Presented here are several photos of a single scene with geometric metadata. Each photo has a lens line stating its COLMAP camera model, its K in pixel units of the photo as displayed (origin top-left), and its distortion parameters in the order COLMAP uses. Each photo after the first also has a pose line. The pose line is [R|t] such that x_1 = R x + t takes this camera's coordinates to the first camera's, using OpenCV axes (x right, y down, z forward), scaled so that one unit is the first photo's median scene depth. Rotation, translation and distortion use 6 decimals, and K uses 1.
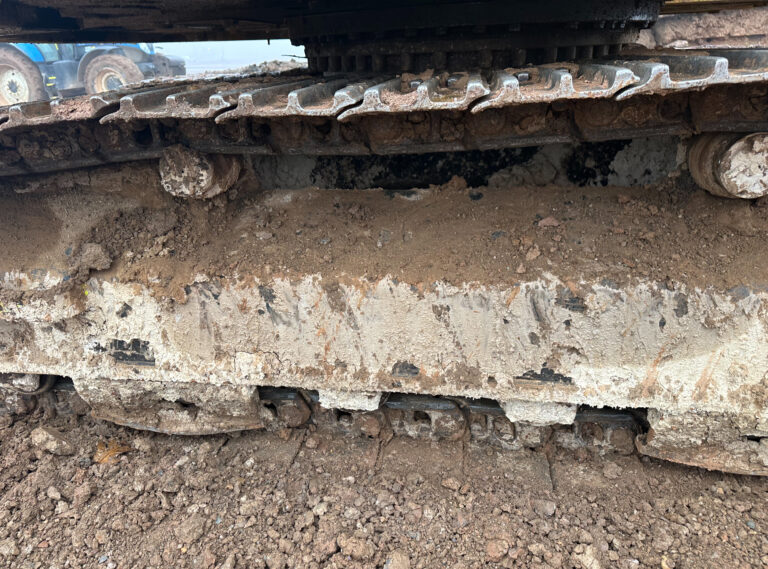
lens RADIAL K [[538.1, 0, 372.4], [0, 538.1, 283.7], [0, 0, 1]] dist [0.054519, -0.095790]
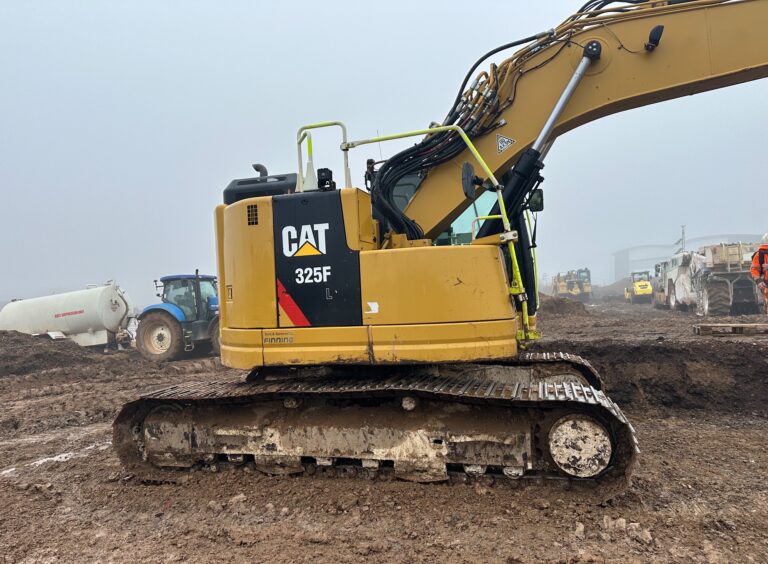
lens RADIAL K [[538.1, 0, 375.5], [0, 538.1, 304.9], [0, 0, 1]] dist [0.054519, -0.095790]
pose [[0.990642, -0.005489, -0.136377, 0.915728], [-0.046122, 0.926951, -0.372337, 0.641718], [0.128458, 0.375143, 0.918023, -3.129427]]
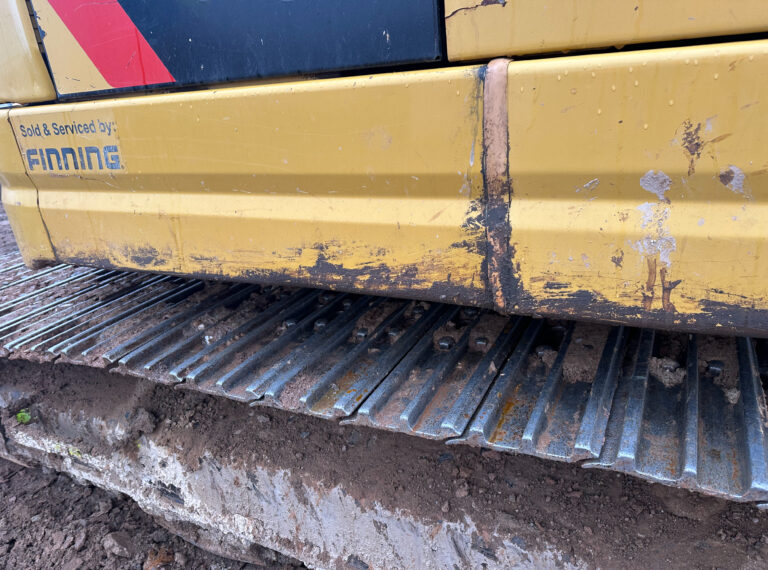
lens RADIAL K [[538.1, 0, 391.3], [0, 538.1, 290.1], [0, 0, 1]] dist [0.054519, -0.095790]
pose [[0.951777, 0.071028, -0.298454, 0.425914], [-0.069206, 0.997463, 0.016682, -0.433171], [0.298882, 0.004777, 0.954278, -0.067834]]
